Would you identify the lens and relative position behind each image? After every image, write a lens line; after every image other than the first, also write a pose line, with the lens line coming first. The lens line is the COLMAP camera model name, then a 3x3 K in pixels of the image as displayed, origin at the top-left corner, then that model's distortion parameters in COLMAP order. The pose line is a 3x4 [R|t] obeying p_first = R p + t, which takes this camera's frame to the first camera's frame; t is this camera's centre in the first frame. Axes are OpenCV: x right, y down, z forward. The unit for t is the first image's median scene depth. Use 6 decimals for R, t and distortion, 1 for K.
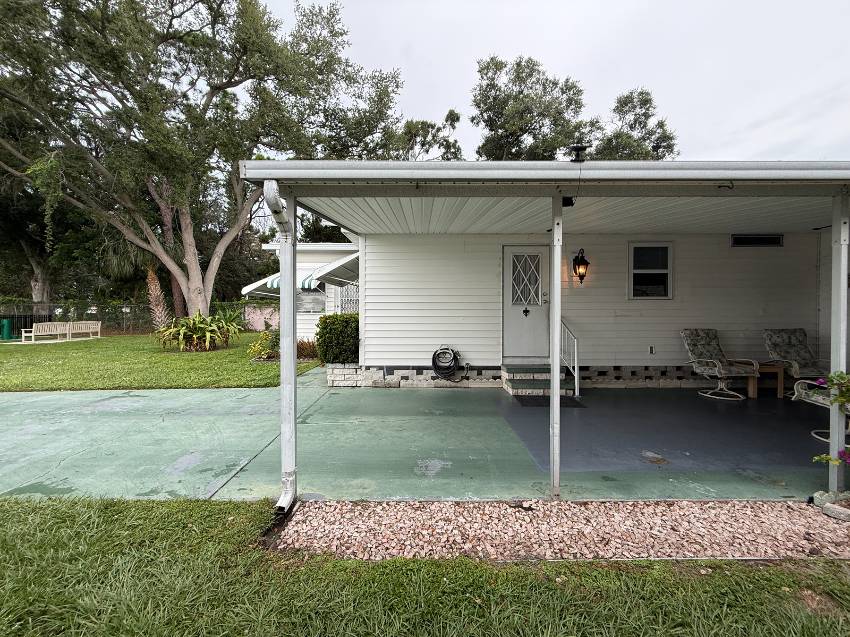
lens RADIAL K [[328.7, 0, 425.0], [0, 328.7, 318.5], [0, 0, 1]] dist [0.000895, -0.000041]
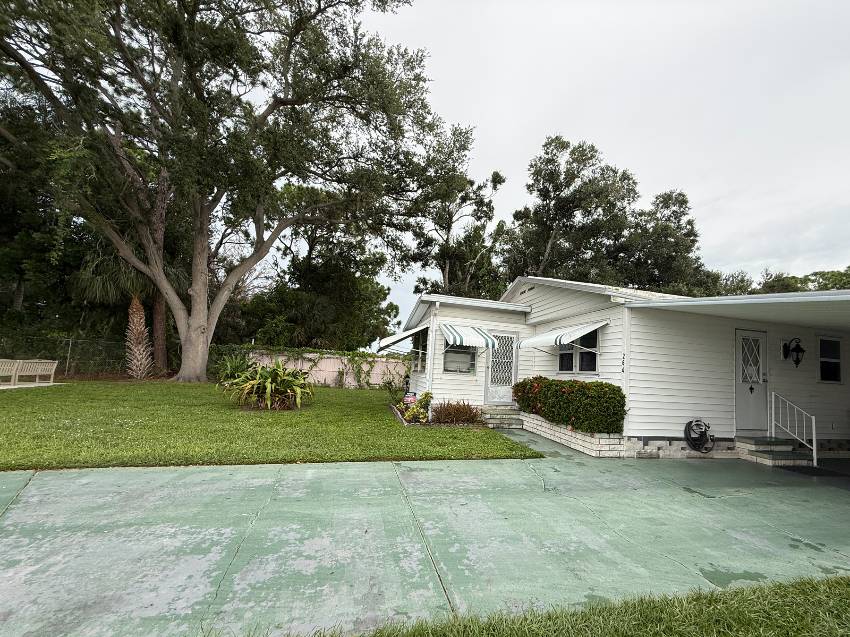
lens RADIAL K [[353.4, 0, 465.1], [0, 353.4, 345.9], [0, 0, 1]] dist [0.001044, 0.000216]
pose [[0.968059, 0.073663, 0.239656, -0.937980], [-0.053431, 0.994520, -0.089858, -0.005902], [-0.244962, 0.074183, 0.966691, 0.059785]]
